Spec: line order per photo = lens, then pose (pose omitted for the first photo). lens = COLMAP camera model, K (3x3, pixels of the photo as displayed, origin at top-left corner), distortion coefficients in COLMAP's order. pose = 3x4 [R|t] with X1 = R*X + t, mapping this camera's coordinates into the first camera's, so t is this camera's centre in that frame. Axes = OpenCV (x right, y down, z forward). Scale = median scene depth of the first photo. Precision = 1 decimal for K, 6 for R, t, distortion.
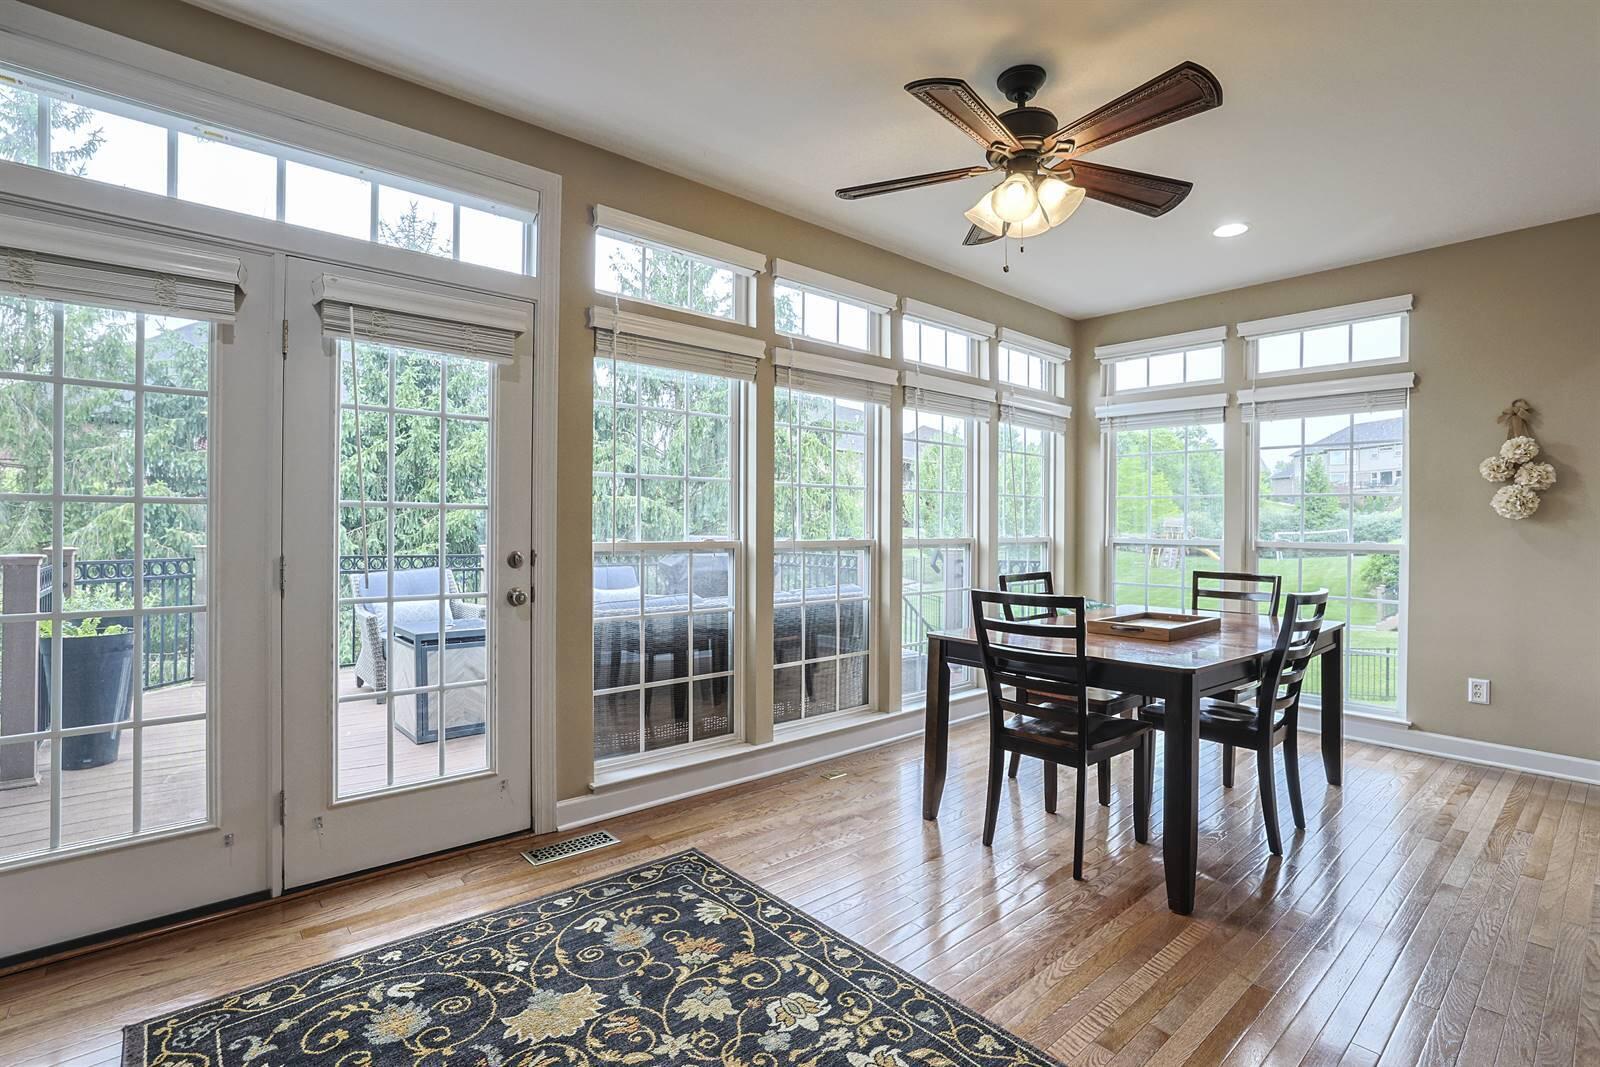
lens RADIAL K [[731.8, 0, 786.2], [0, 731.8, 524.0], [0, 0, 1]] dist [-0.010595, 0.002788]
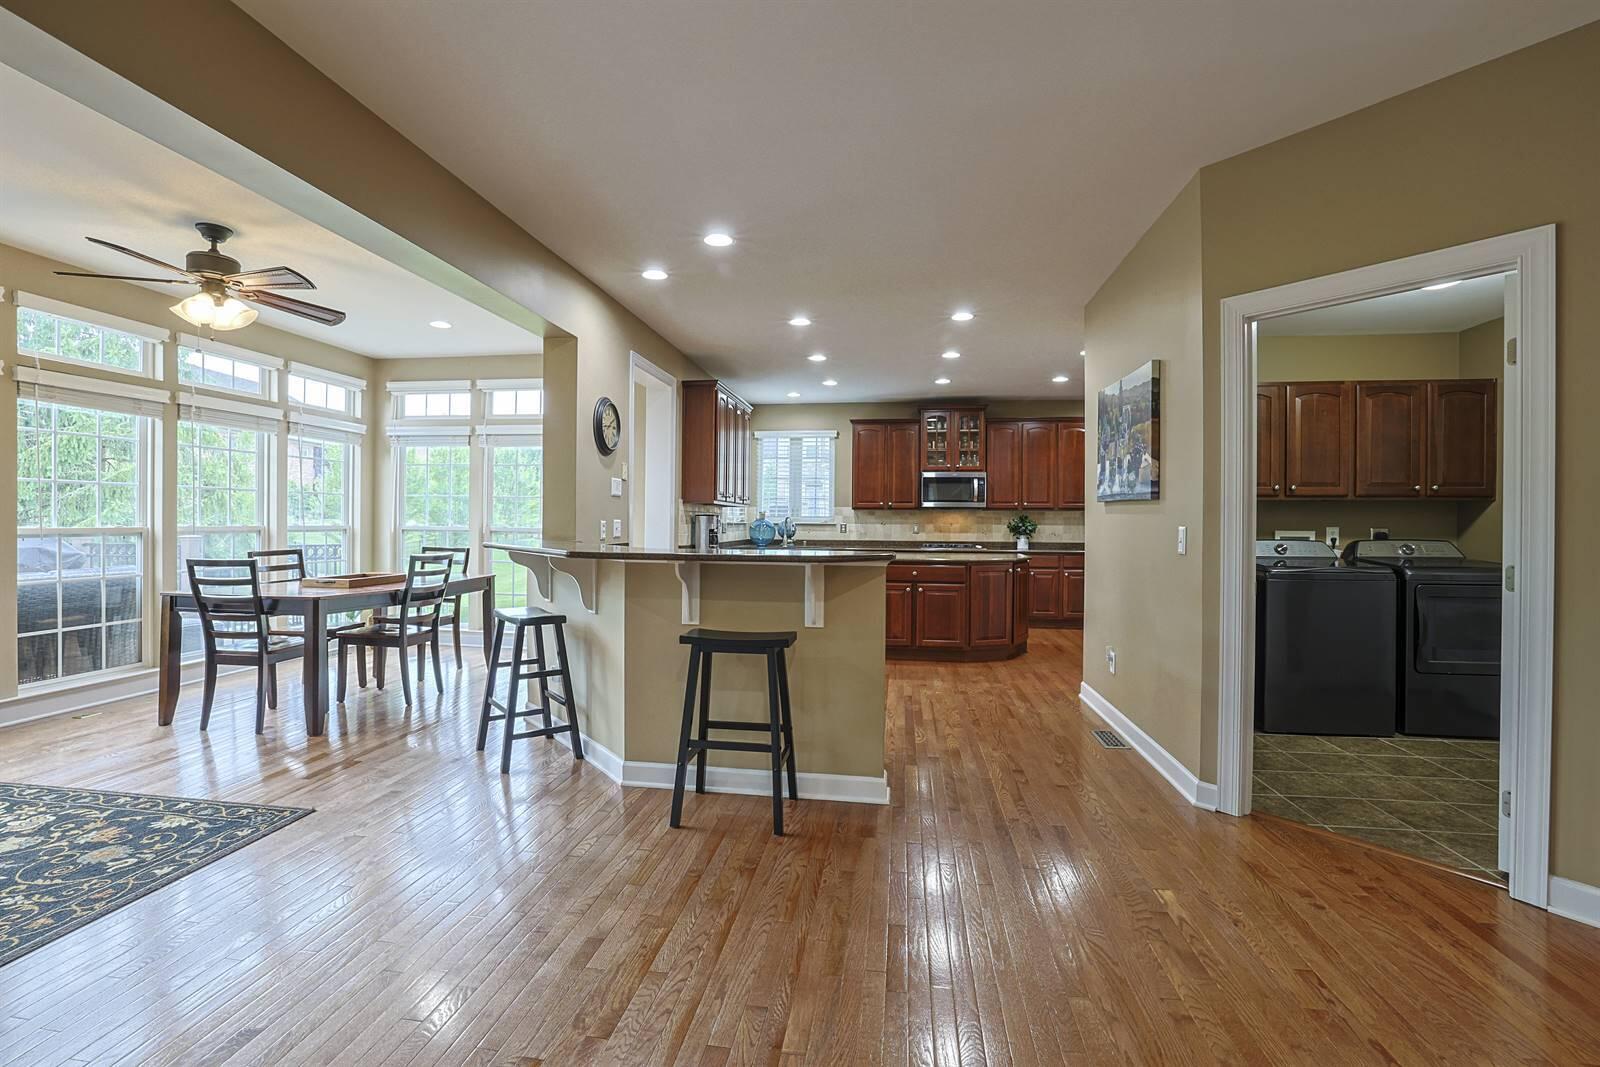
lens RADIAL K [[731.8, 0, 789.9], [0, 731.8, 519.1], [0, 0, 1]] dist [-0.010595, 0.002788]
pose [[0.769640, -0.003463, 0.638469, 0.204567], [-0.001092, 0.999977, 0.006741, -0.001951], [-0.638478, -0.005886, 0.769618, -0.739200]]
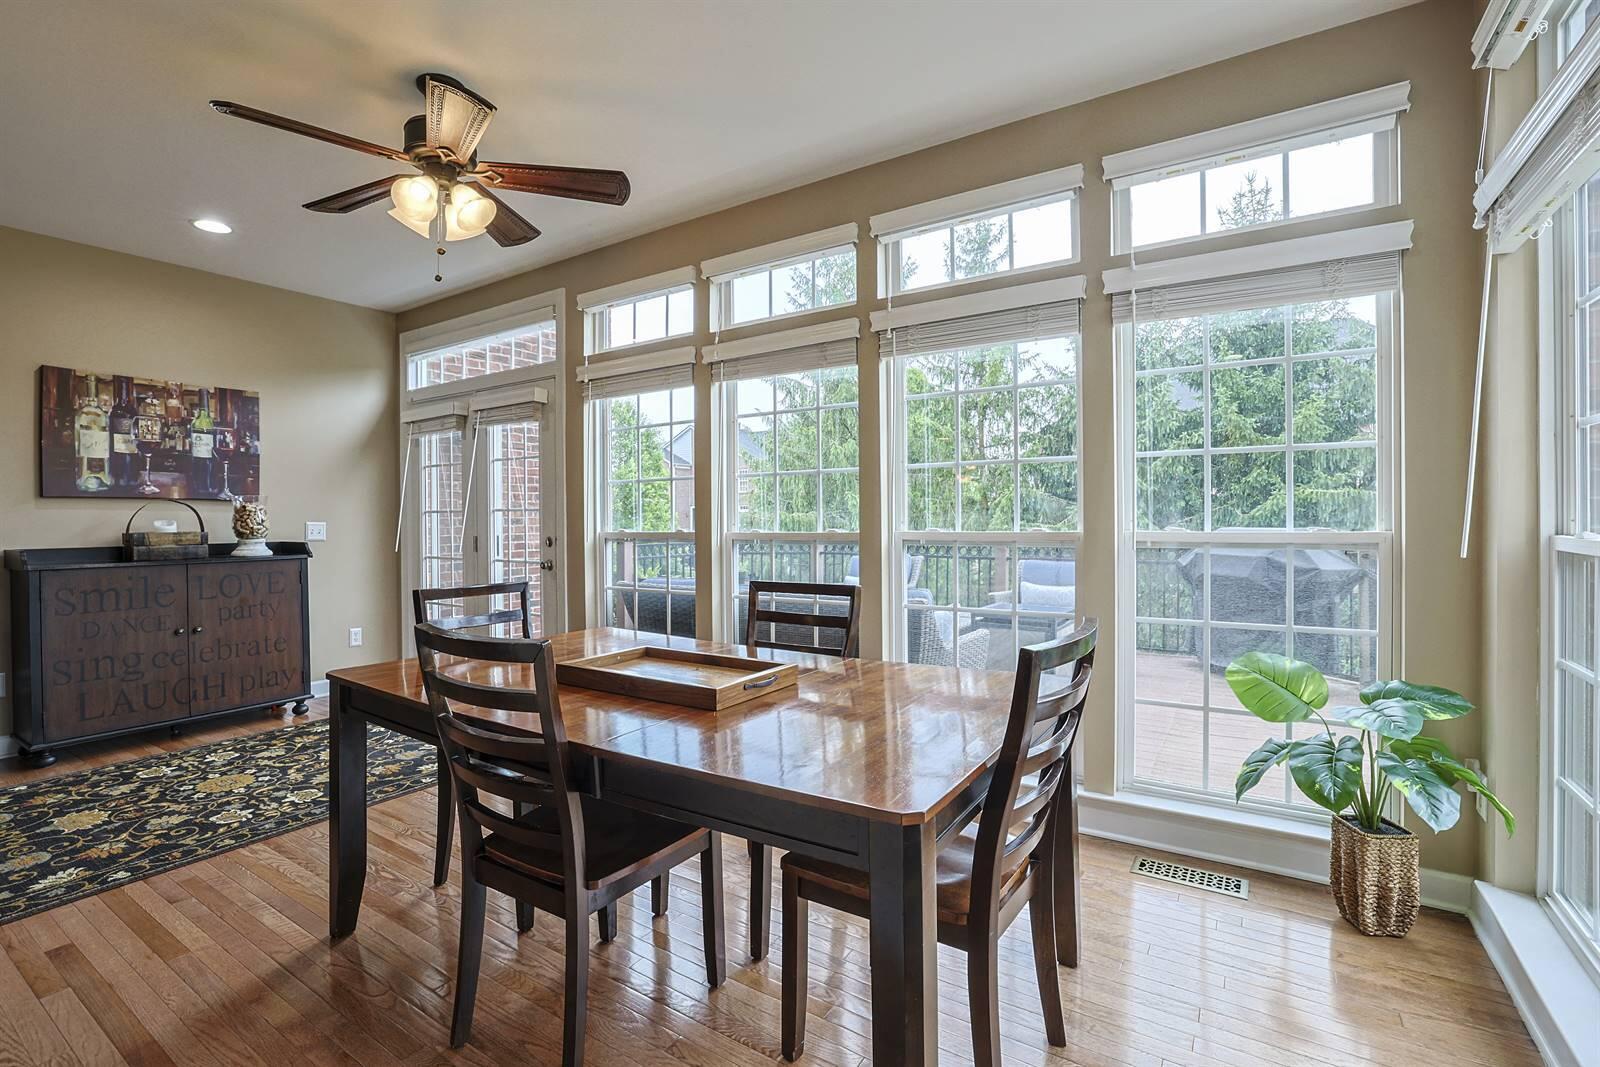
lens RADIAL K [[731.8, 0, 790.3], [0, 731.8, 521.6], [0, 0, 1]] dist [-0.010595, 0.002788]
pose [[0.272265, -0.002658, -0.962219, 1.094586], [0.009177, 0.999958, -0.000165, 0.008834], [0.962178, -0.008785, 0.272278, 0.894153]]
